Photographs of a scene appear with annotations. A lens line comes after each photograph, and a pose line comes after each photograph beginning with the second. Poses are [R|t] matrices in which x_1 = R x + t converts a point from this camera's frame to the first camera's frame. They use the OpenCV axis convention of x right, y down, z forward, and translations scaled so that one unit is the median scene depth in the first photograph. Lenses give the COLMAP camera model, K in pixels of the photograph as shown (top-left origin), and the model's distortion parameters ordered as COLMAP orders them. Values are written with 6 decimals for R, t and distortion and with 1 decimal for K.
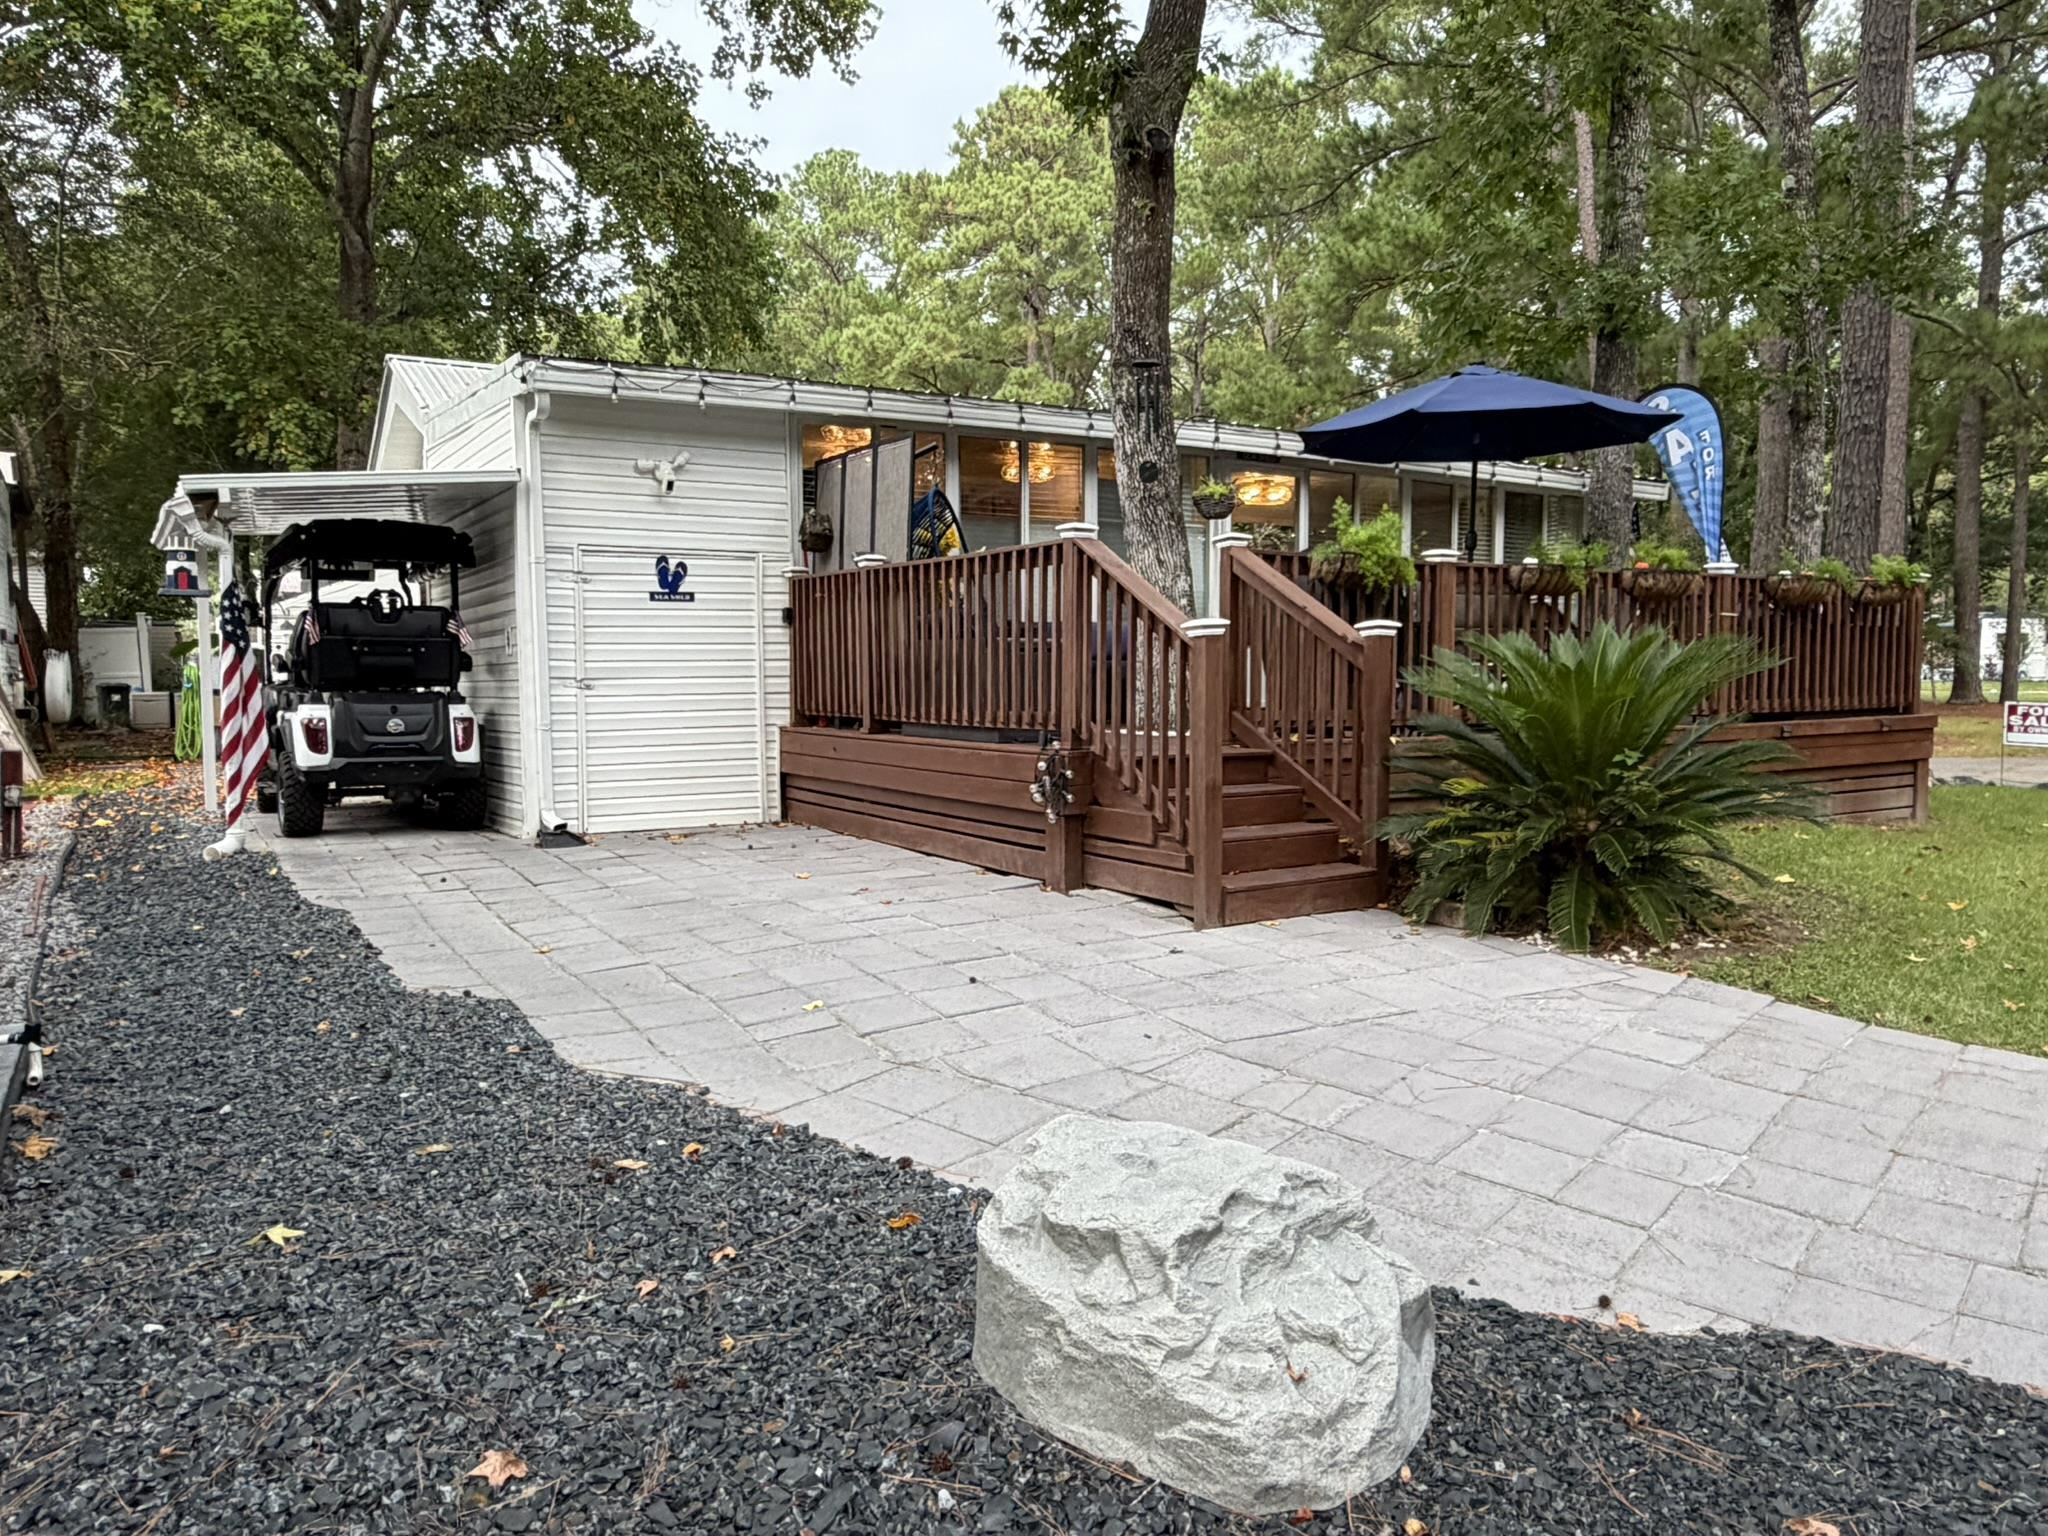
lens RADIAL K [[1429.8, 0, 1010.4], [0, 1429.8, 764.8], [0, 0, 1]] dist [0.004036, 0.002535]
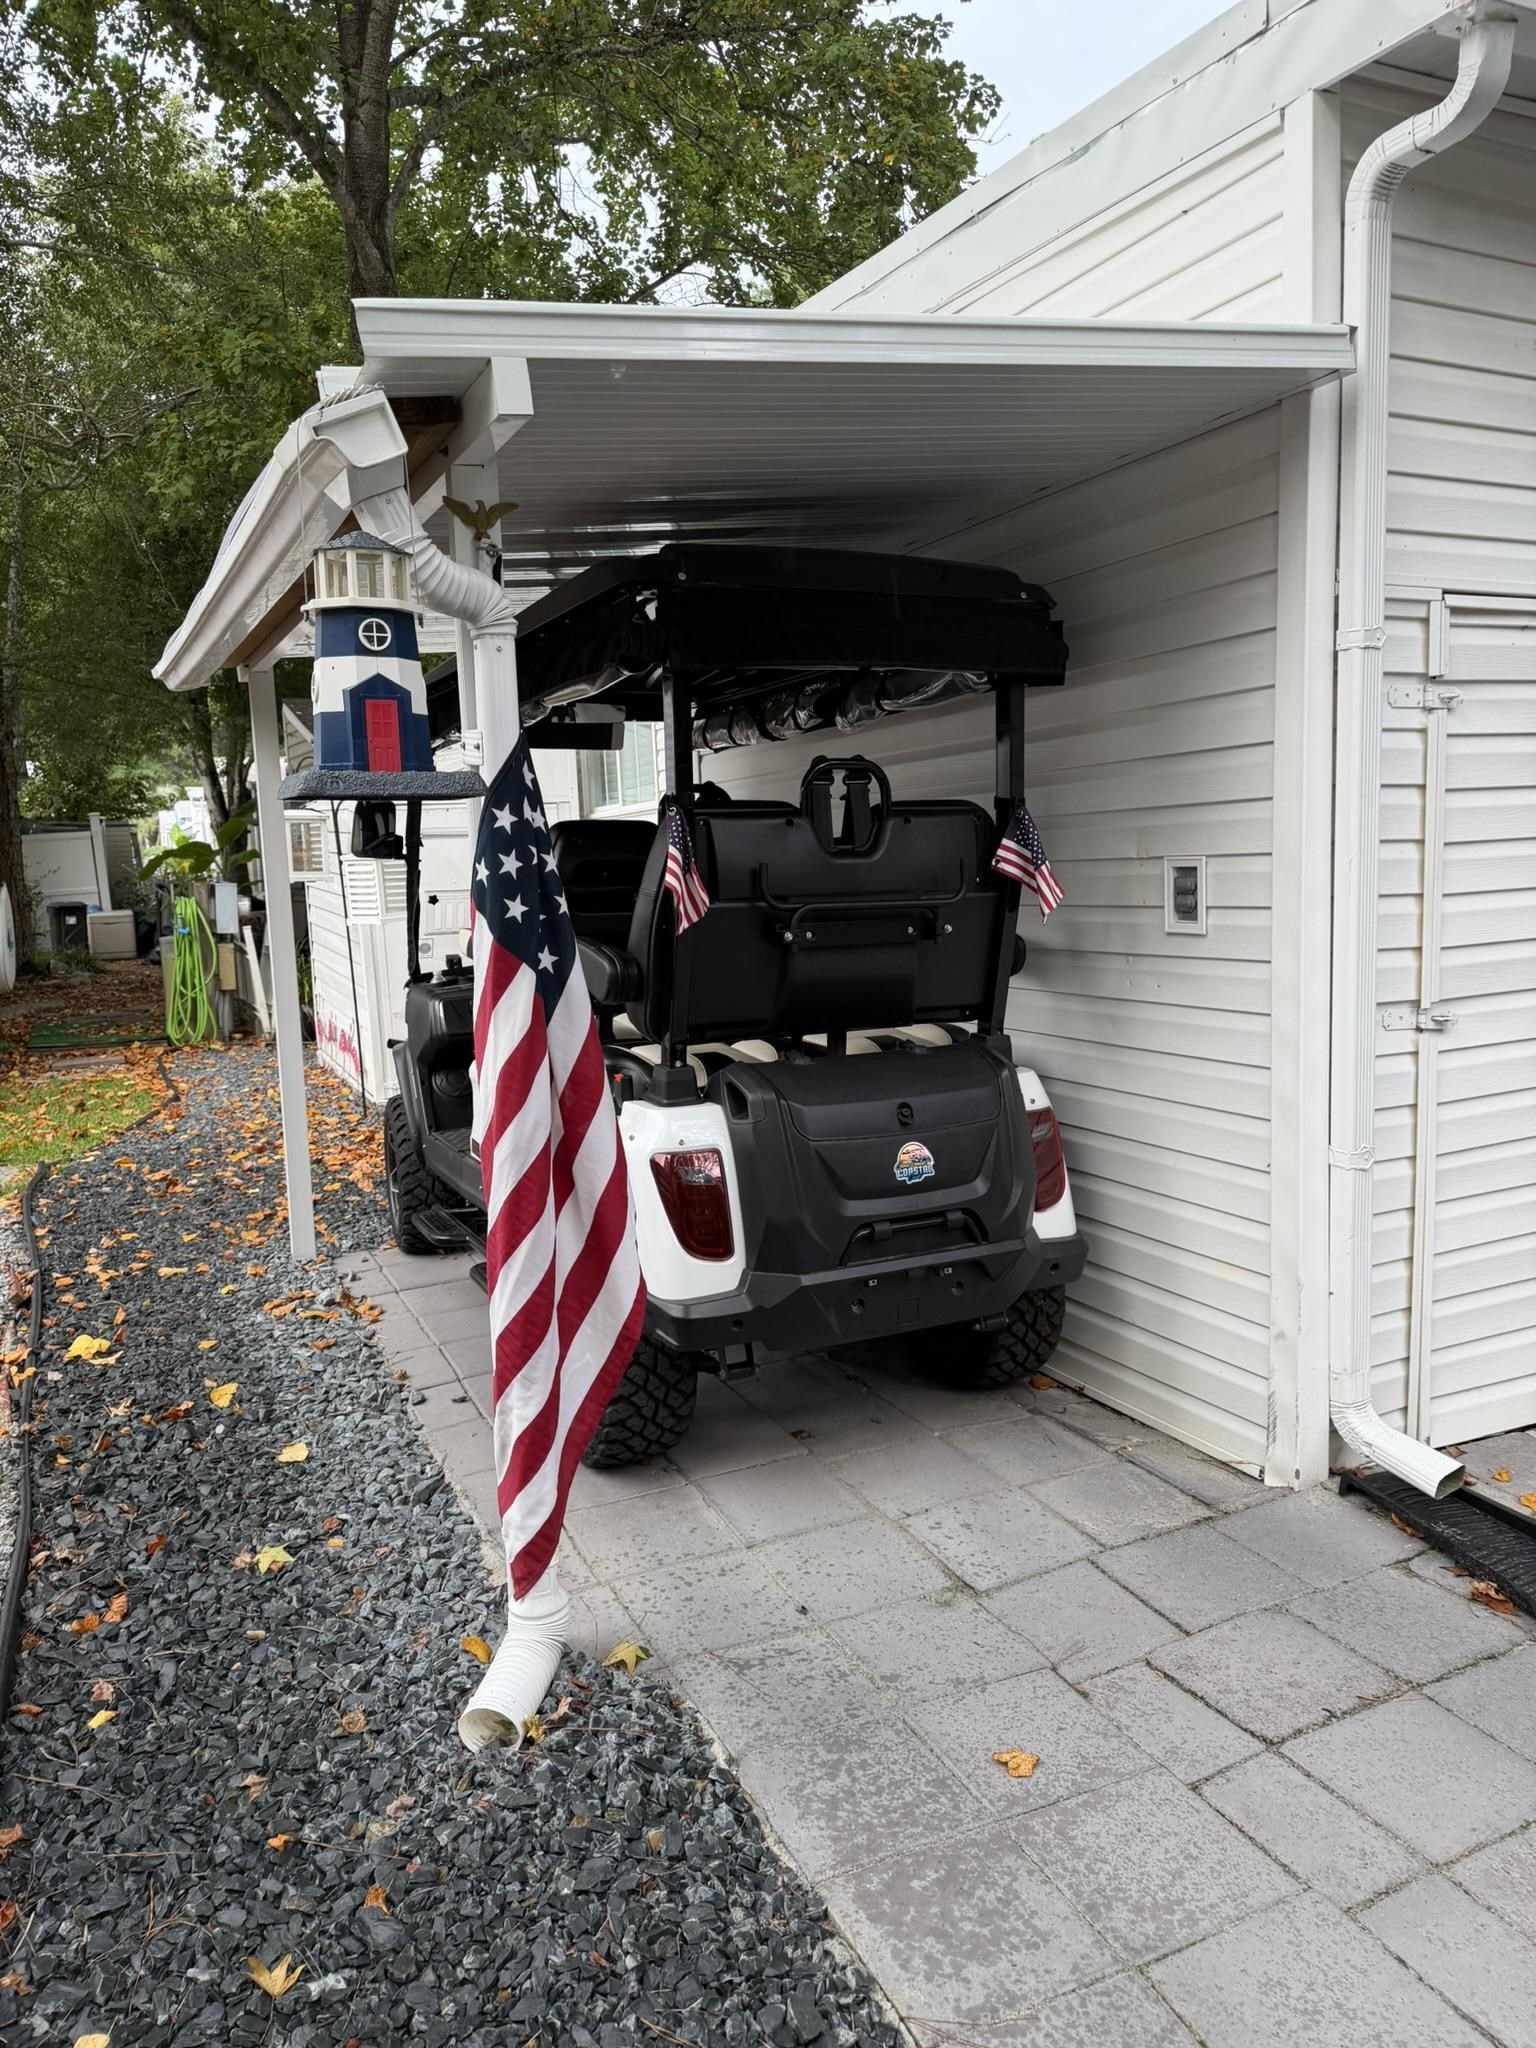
lens RADIAL K [[1429.8, 0, 772.1], [0, 1429.8, 1018.9], [0, 0, 1]] dist [0.004036, 0.002535]
pose [[0.994701, -0.018223, -0.101186, -0.413022], [0.024201, 0.998014, 0.058161, -0.078497], [0.099926, -0.060302, 0.993166, 0.644347]]
